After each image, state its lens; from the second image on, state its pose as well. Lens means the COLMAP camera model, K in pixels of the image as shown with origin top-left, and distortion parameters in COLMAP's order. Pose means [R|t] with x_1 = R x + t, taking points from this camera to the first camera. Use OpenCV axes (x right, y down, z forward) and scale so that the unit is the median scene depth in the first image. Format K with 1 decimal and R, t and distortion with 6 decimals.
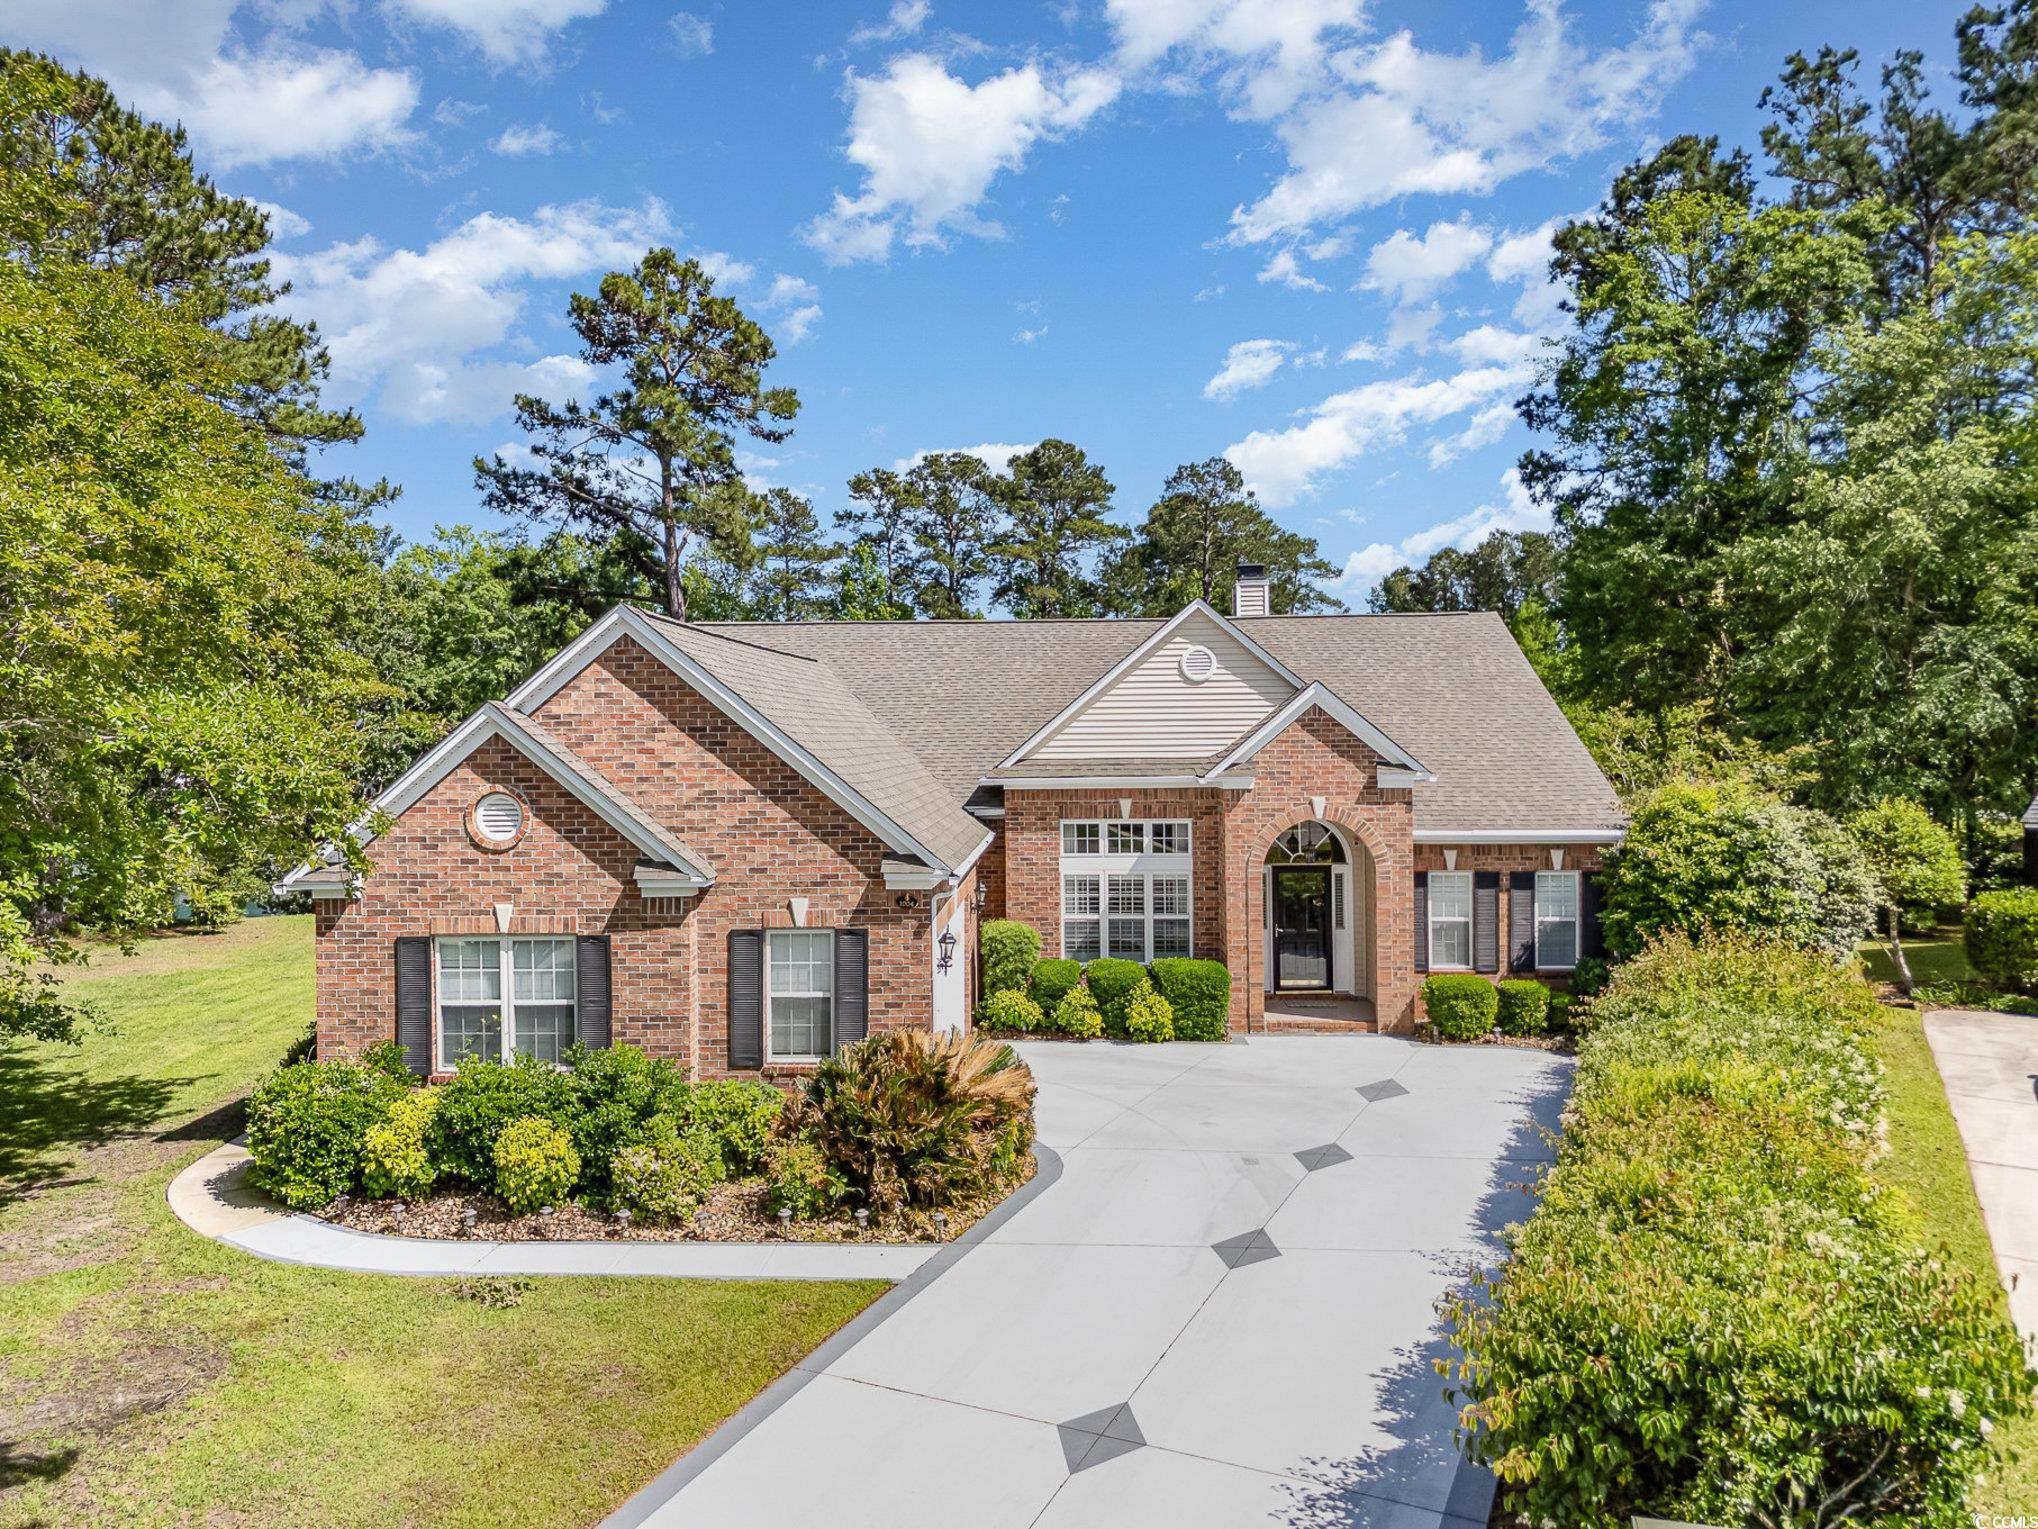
lens RADIAL K [[1495.4, 0, 1019.0], [0, 1495.4, 764.5], [0, 0, 1]] dist [0.047723, 0.000073]
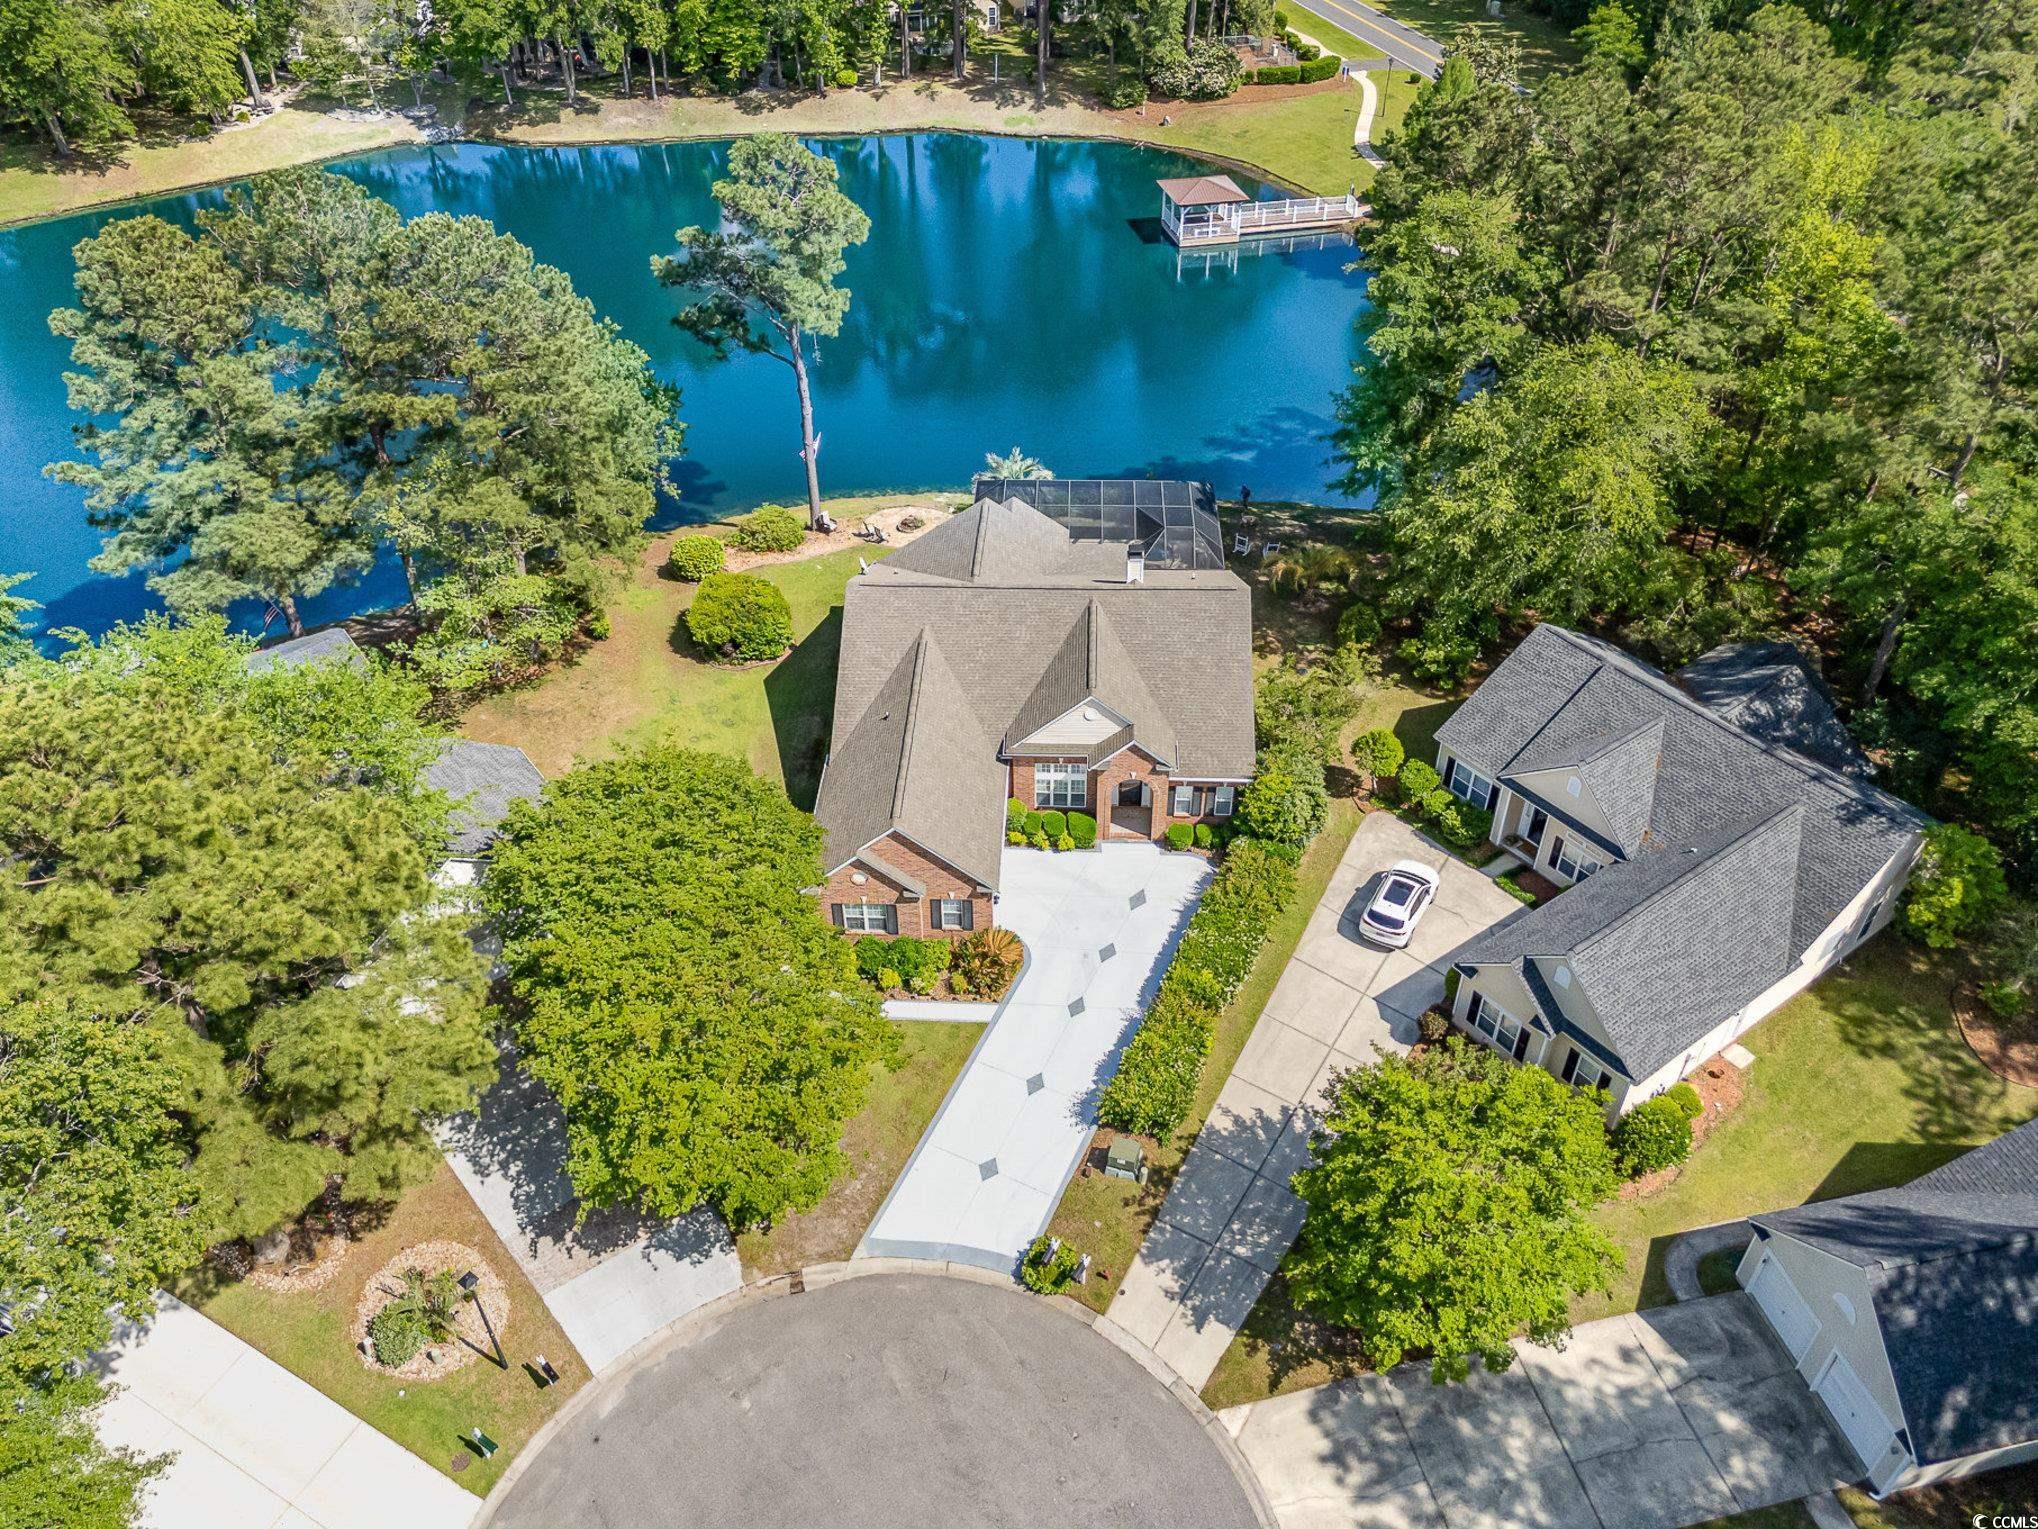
lens RADIAL K [[1495.4, 0, 1019.0], [0, 1495.4, 764.5], [0, 0, 1]] dist [0.047723, 0.000073]
pose [[1.000000, -0.000600, 0.000109, 0.000303], [0.000402, 0.782545, 0.622594, -1.636368], [-0.000458, -0.622594, 0.782545, -1.044229]]
